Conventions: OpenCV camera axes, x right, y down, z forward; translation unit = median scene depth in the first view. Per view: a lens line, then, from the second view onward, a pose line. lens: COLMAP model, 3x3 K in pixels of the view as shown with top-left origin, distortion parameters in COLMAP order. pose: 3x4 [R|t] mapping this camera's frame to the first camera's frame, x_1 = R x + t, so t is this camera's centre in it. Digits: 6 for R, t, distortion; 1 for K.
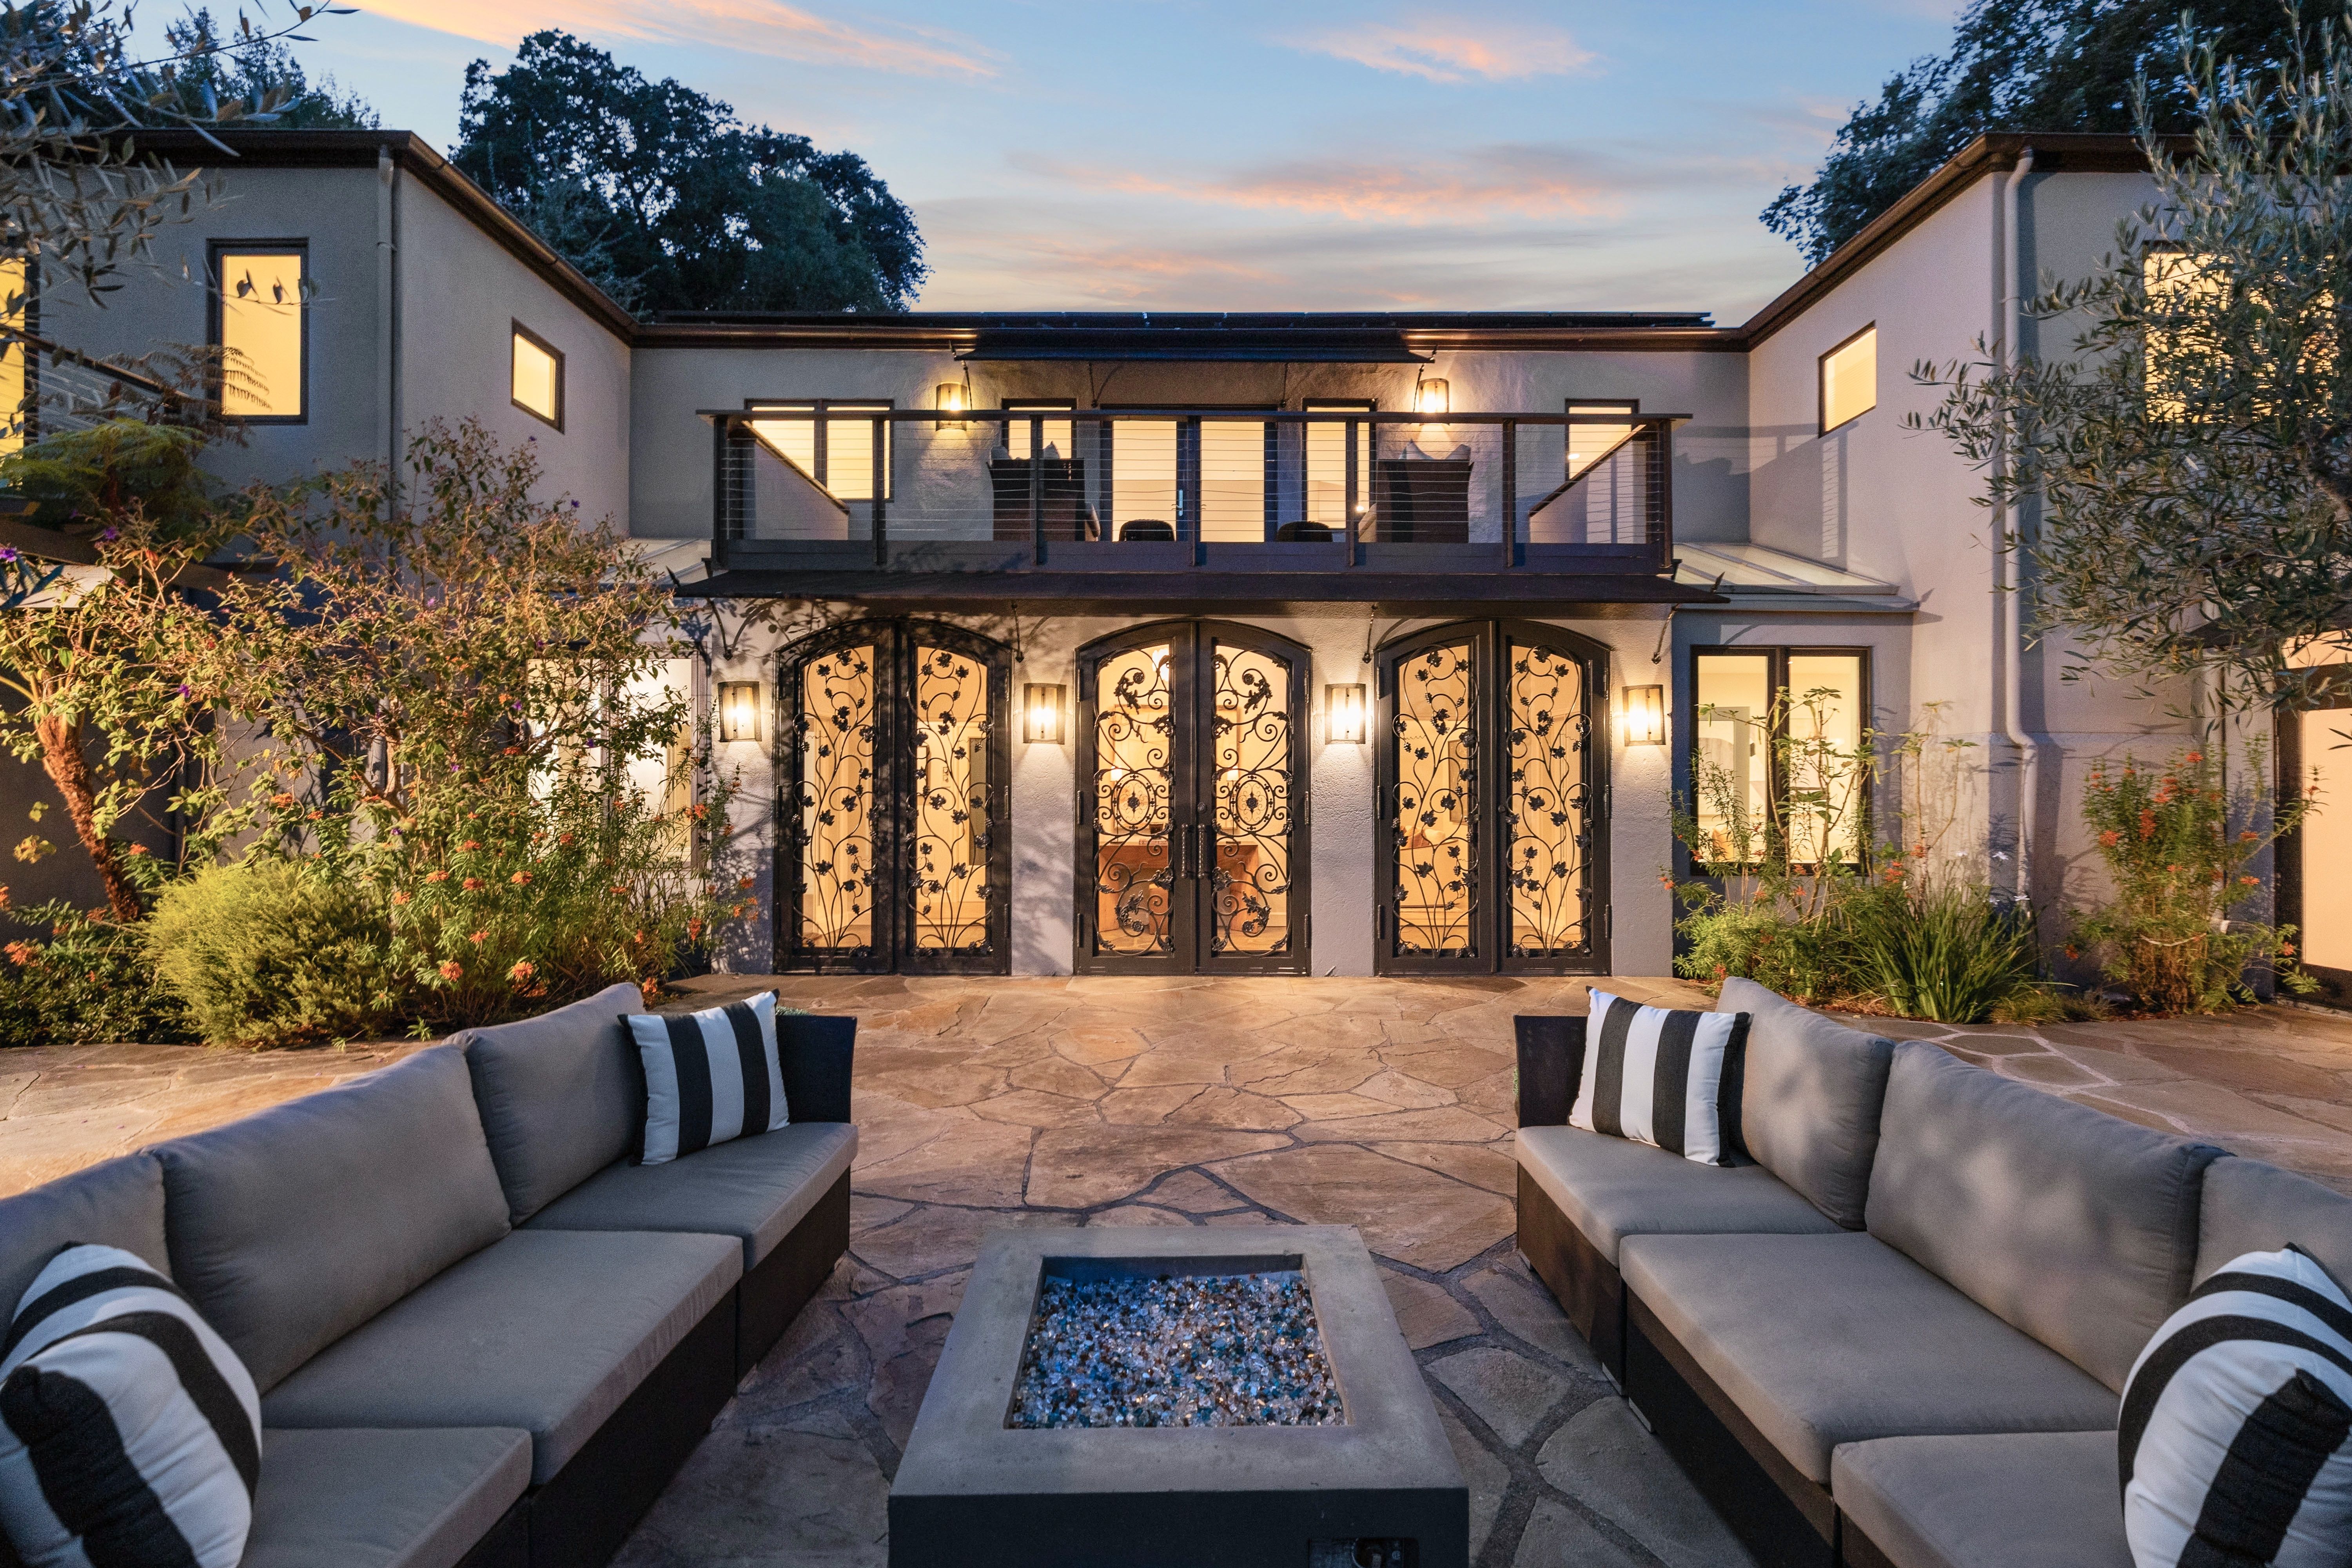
lens RADIAL K [[1001.8, 0, 1176.0], [0, 1001.8, 784.0], [0, 0, 1]] dist [-0.000190, -0.000074]
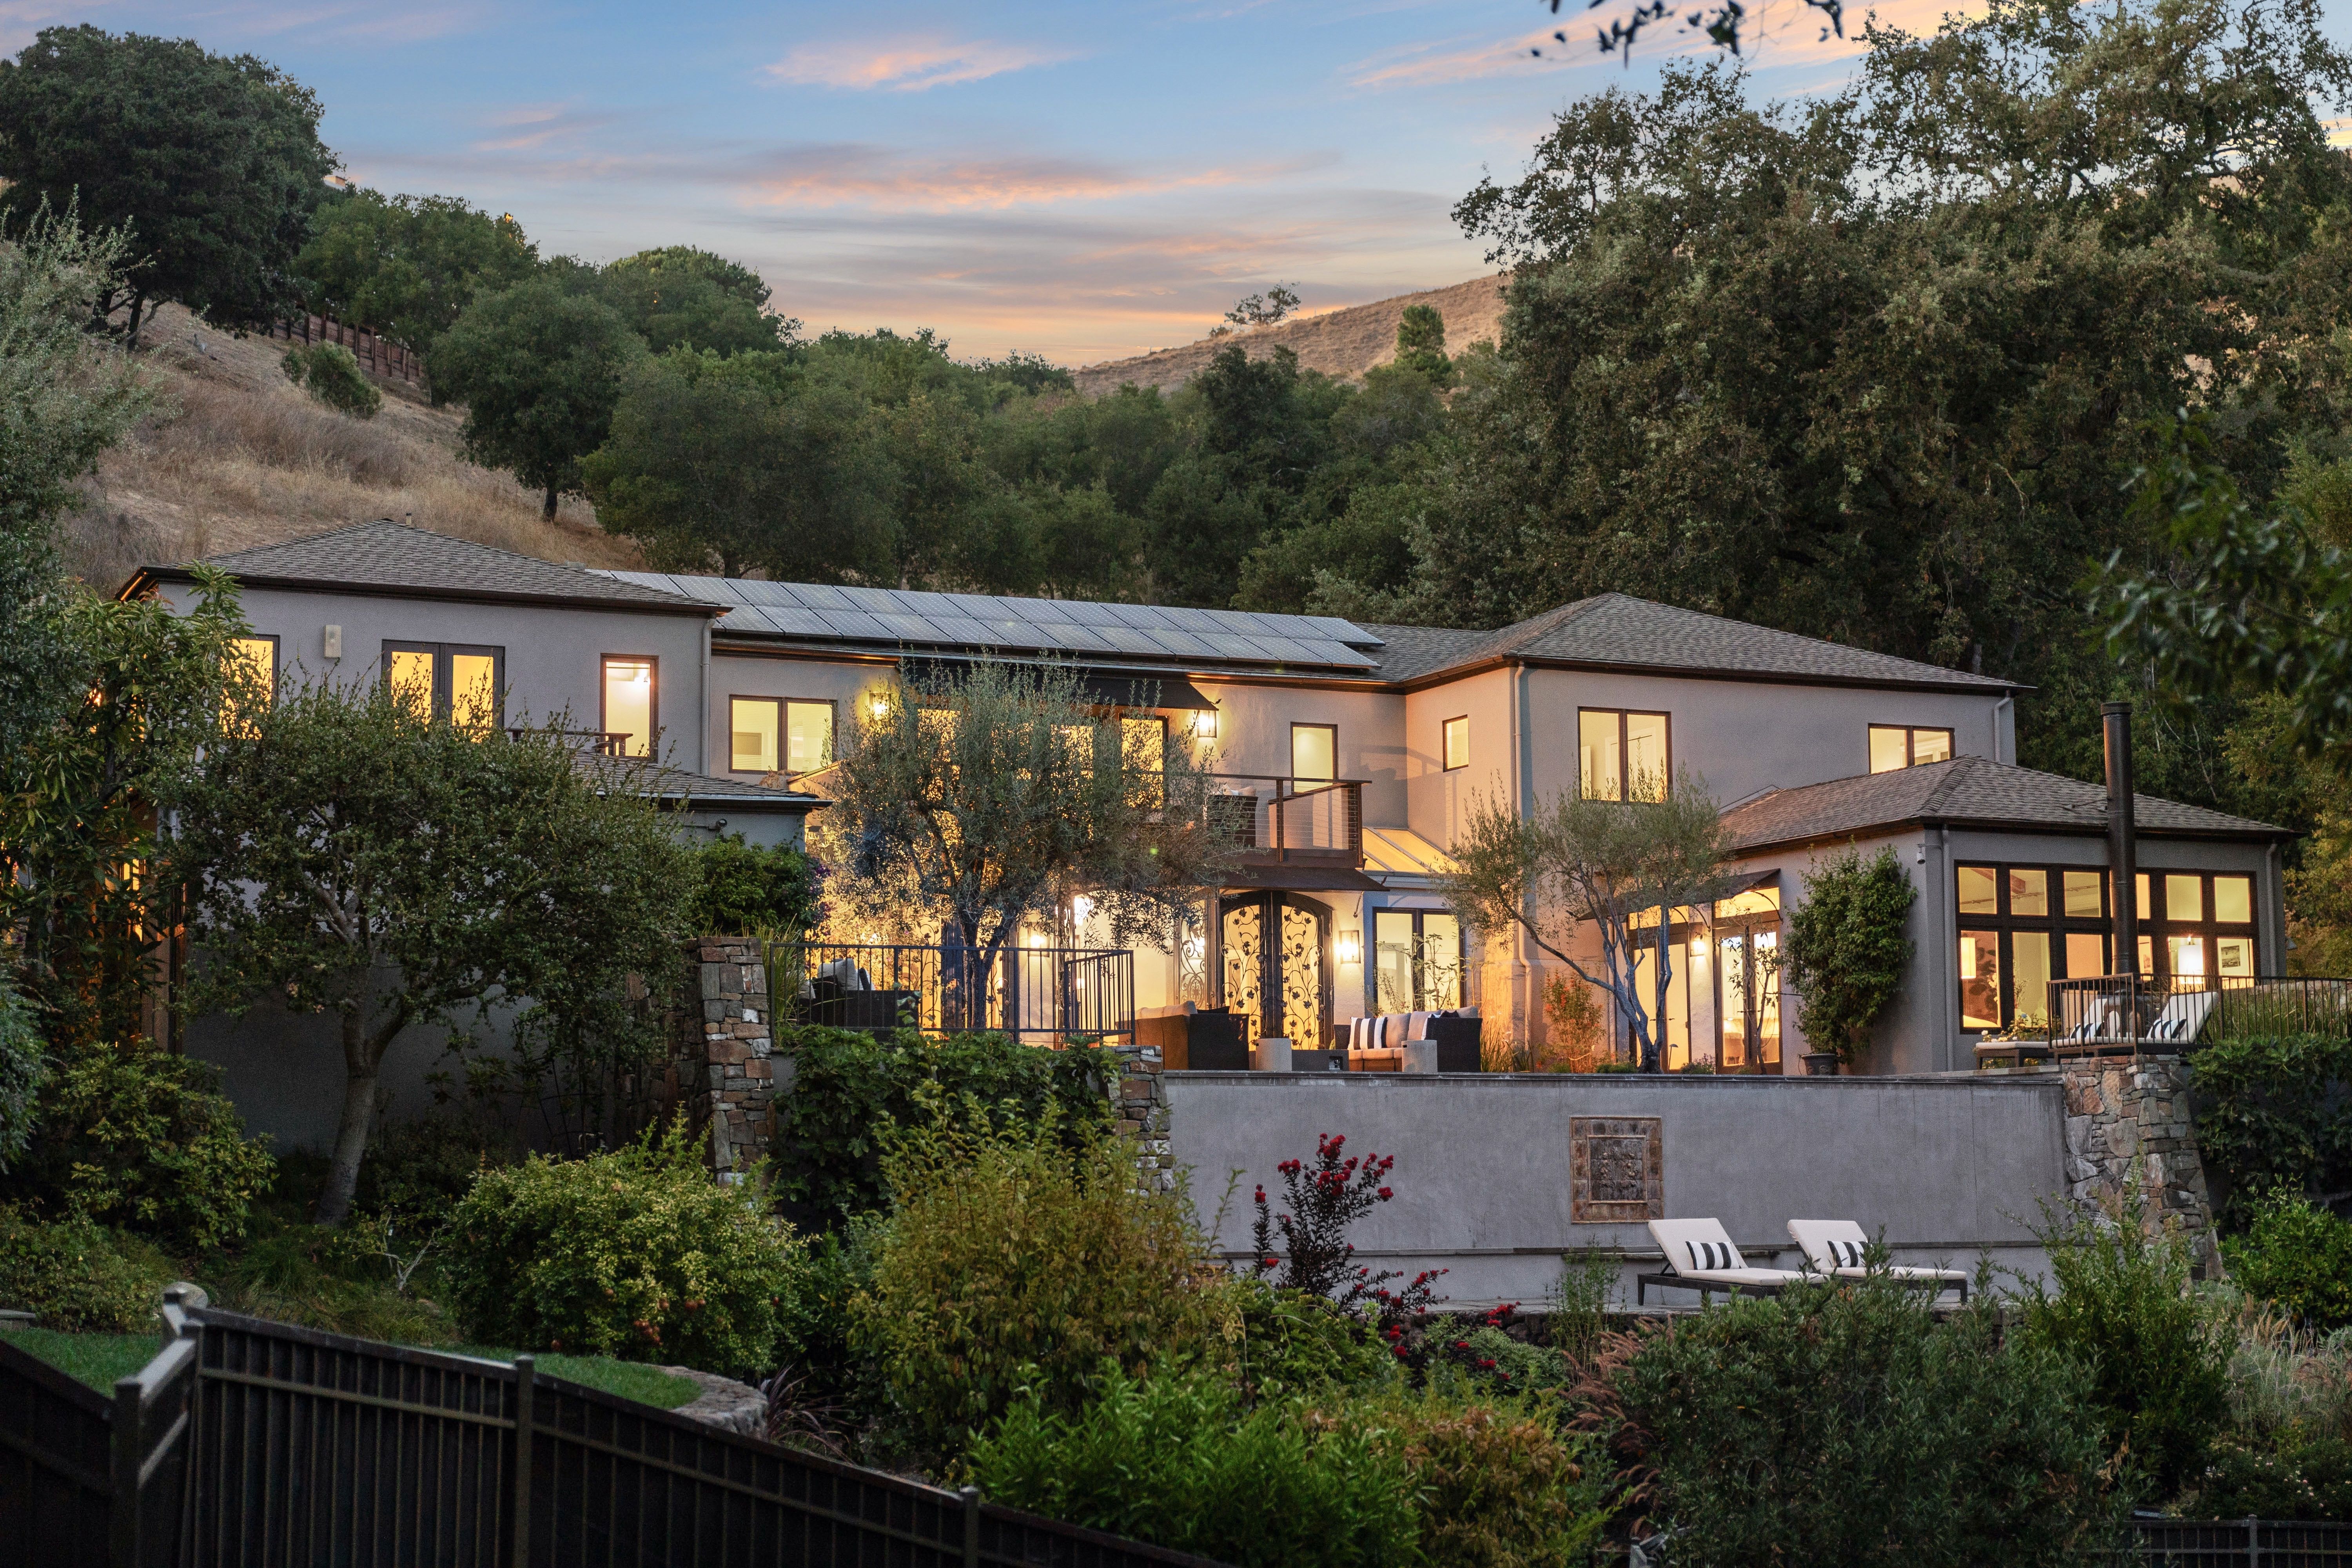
lens RADIAL K [[3442.1, 0, 1176.0], [0, 3442.1, 784.0], [0, 0, 1]] dist [-0.178779, -0.000060]
pose [[0.913955, 0.037974, 0.404036, -2.314679], [0.008681, 0.993555, -0.113019, 0.334836], [-0.405724, 0.106802, 0.907734, -4.489896]]
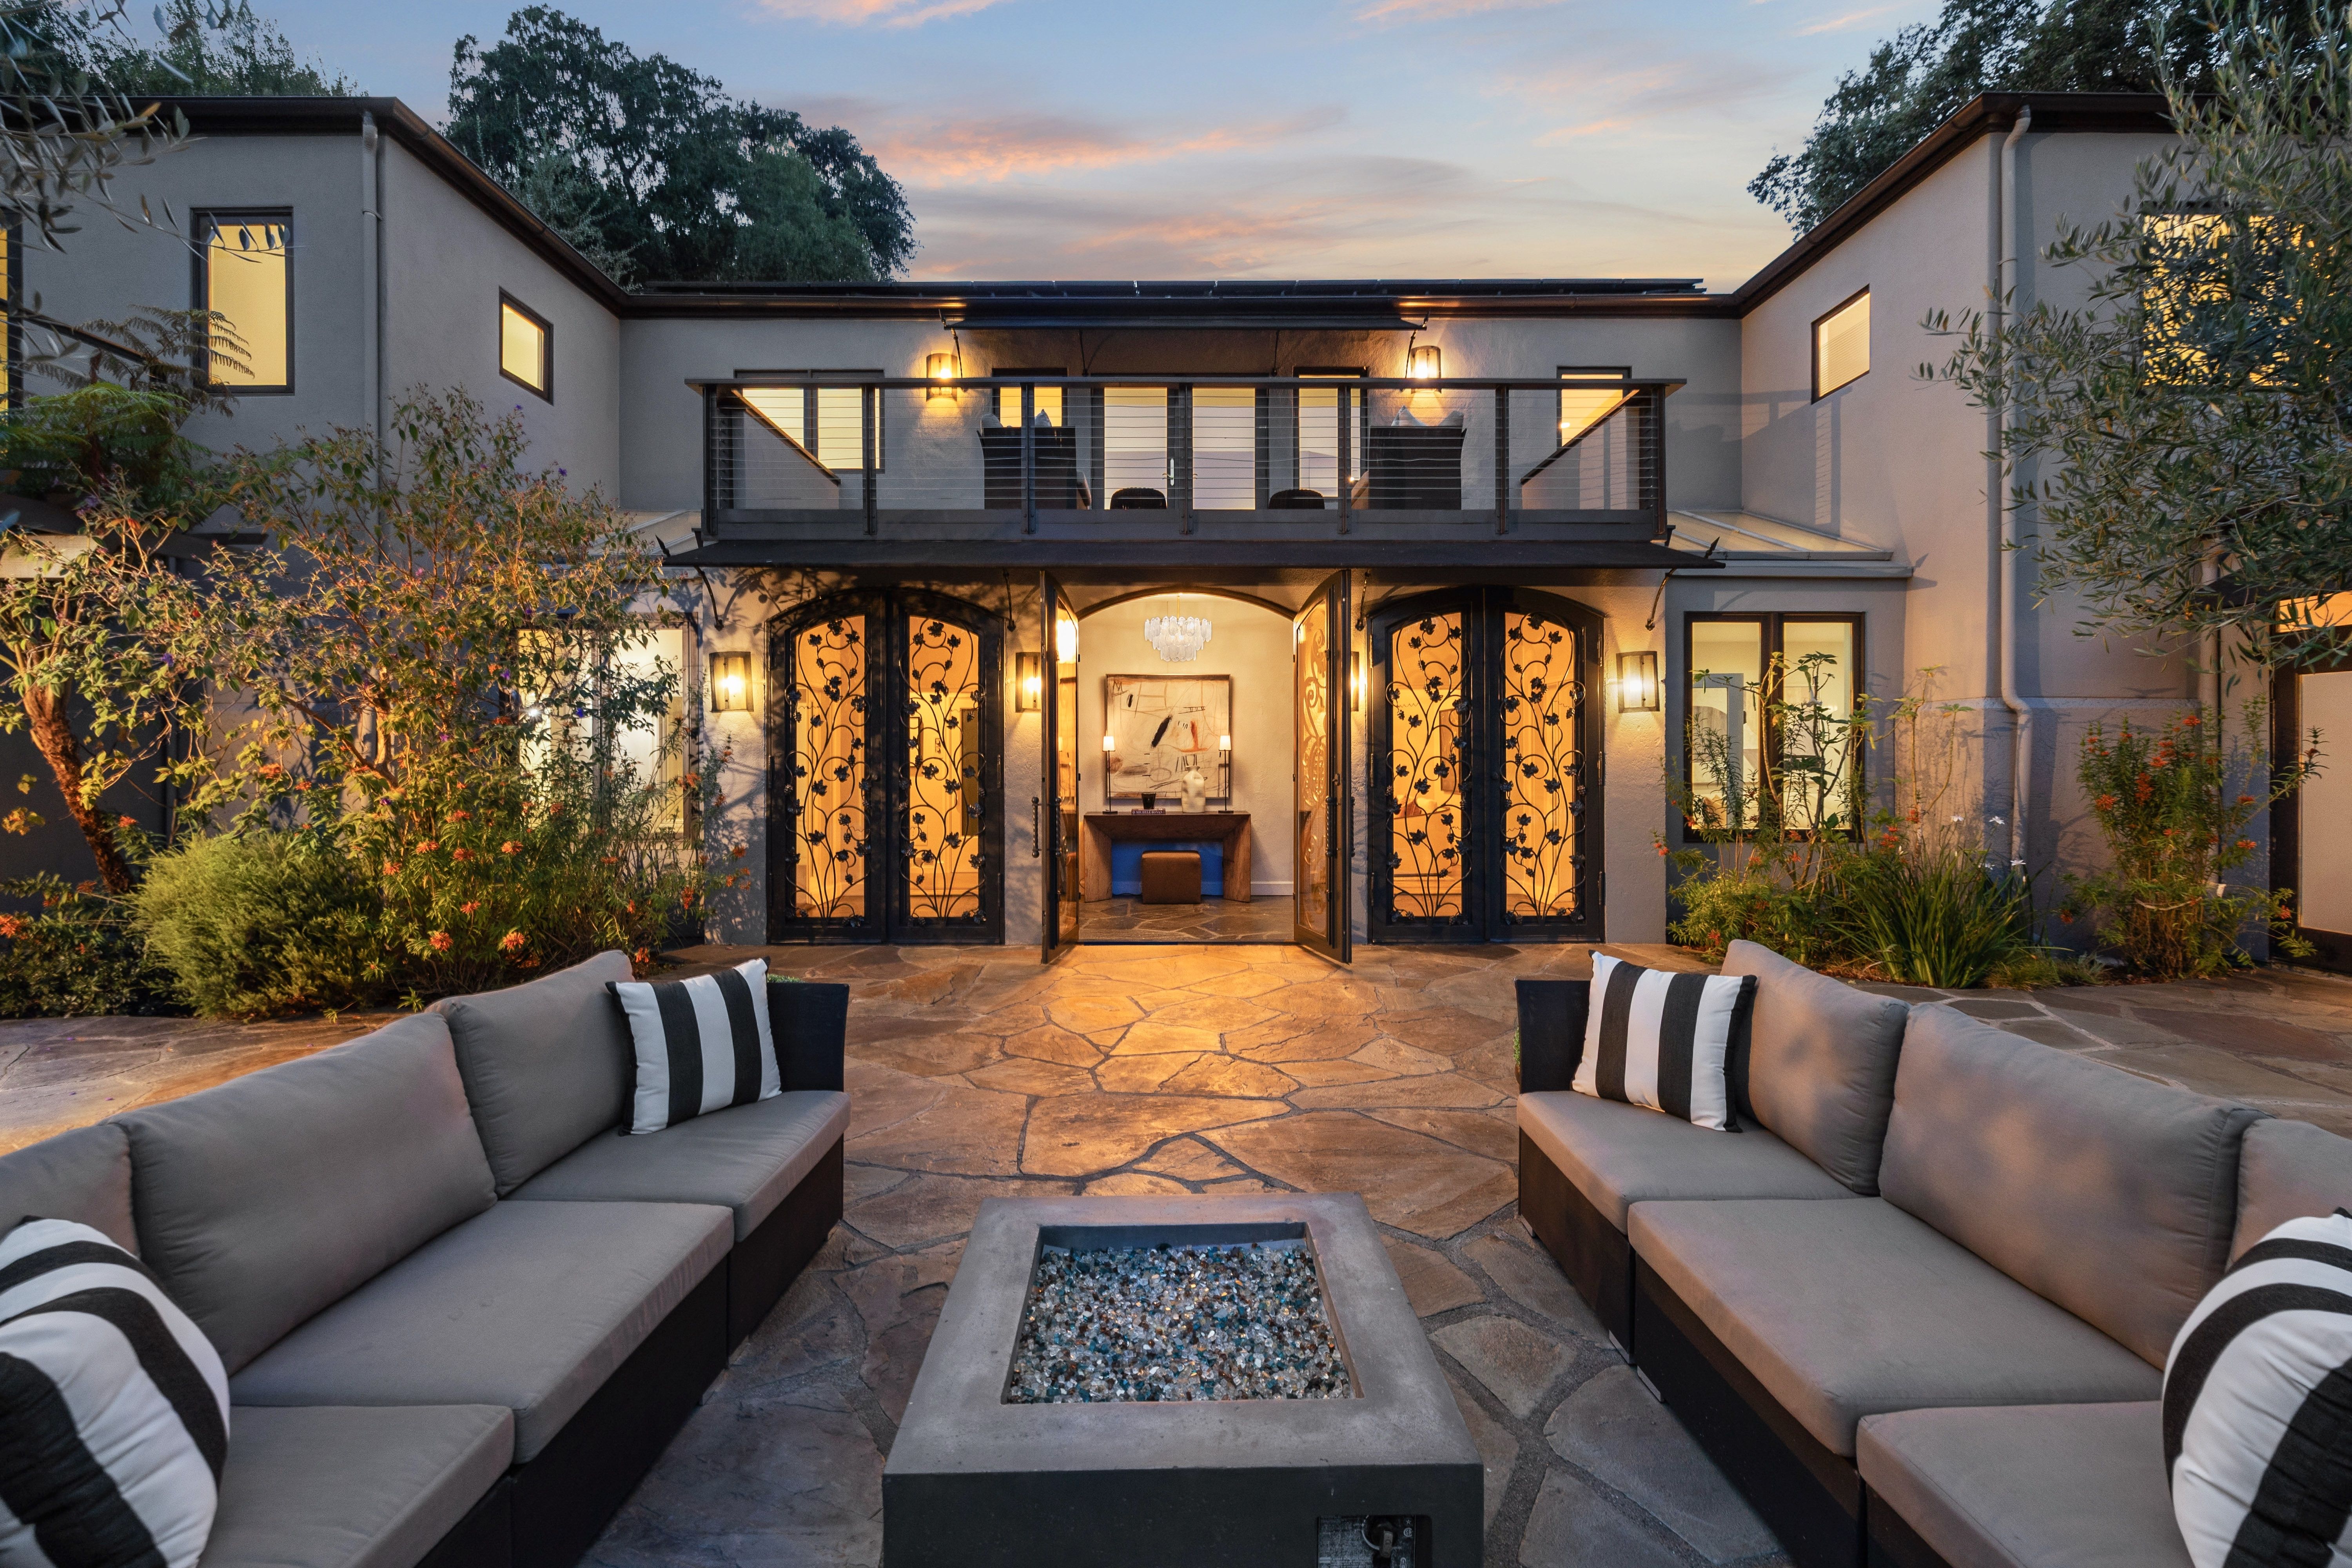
lens RADIAL K [[992.6, 0, 1166.8], [0, 992.6, 766.7], [0, 0, 1]] dist [-0.000565, 0.000339]
pose [[0.999992, -0.003988, 0.000143, -0.002277], [0.003987, 0.999946, 0.009572, 0.004581], [-0.000181, -0.009571, 0.999954, 0.010970]]
